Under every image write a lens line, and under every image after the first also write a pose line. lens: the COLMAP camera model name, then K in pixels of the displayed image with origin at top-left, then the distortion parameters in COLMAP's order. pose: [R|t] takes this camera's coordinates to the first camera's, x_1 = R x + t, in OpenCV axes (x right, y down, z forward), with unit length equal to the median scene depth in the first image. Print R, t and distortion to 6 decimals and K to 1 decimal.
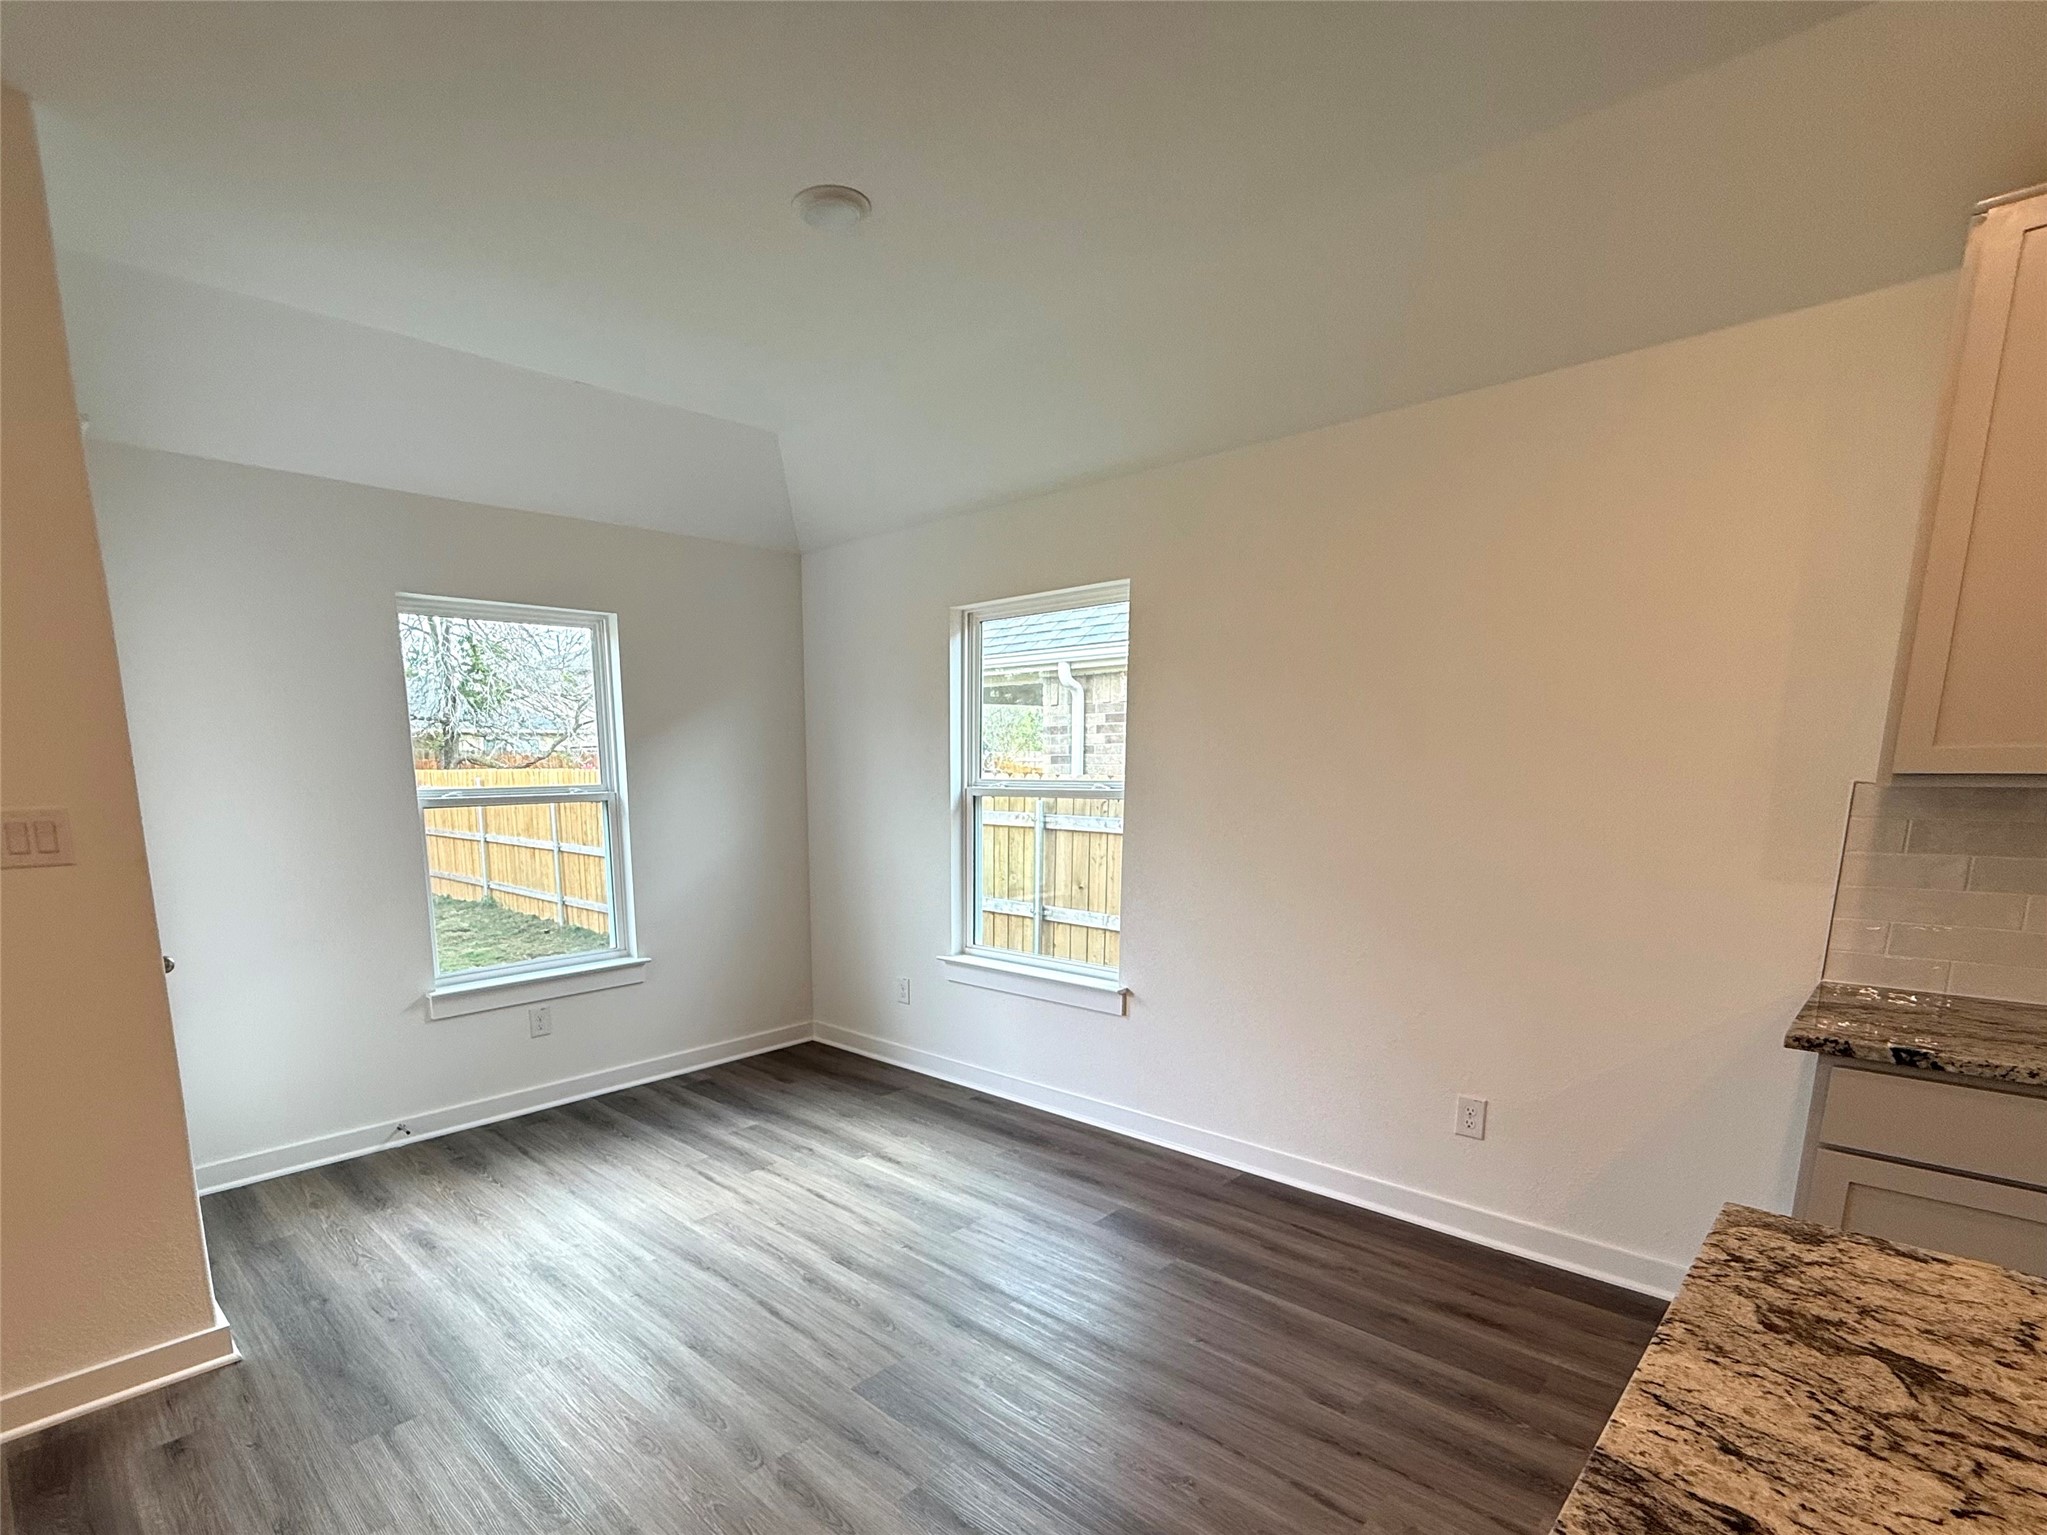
lens RADIAL K [[1002.3, 0, 899.6], [0, 1002.3, 951.0], [0, 0, 1]] dist [0.004325, 0.000511]
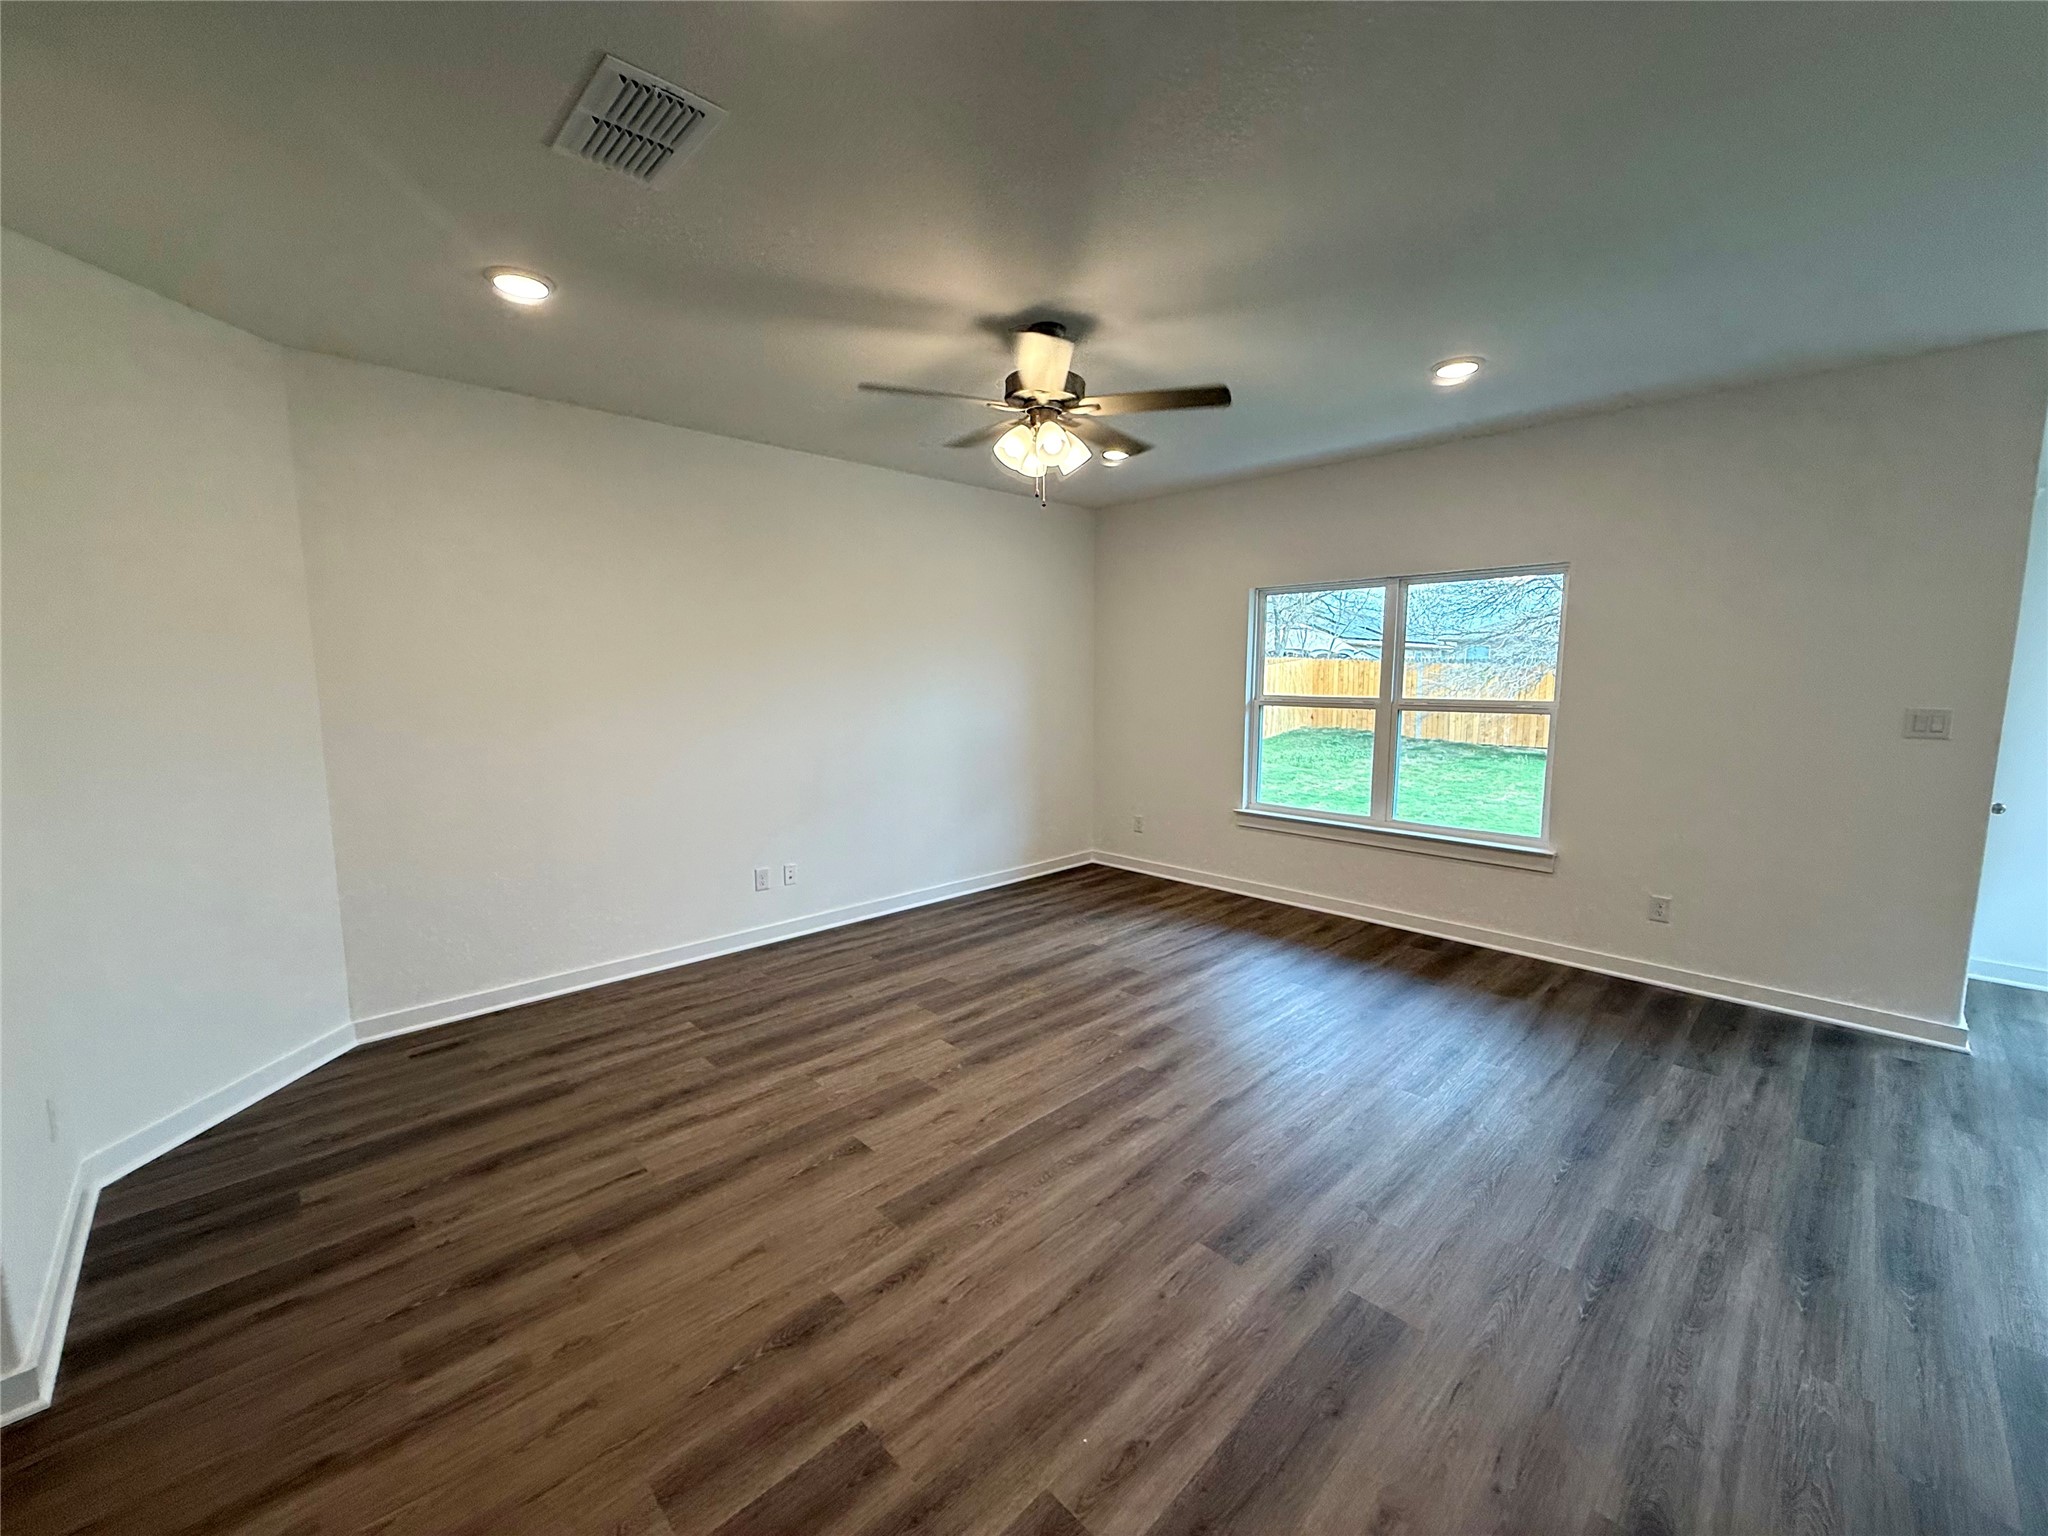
lens RADIAL K [[815.7, 0, 1020.8], [0, 815.7, 760.9], [0, 0, 1]] dist [-0.001219, 0.000481]
pose [[0.002245, 0.120950, -0.992656, 0.370587], [-0.186035, 0.975380, 0.118425, 0.050792], [0.982541, 0.184403, 0.024691, -0.390108]]
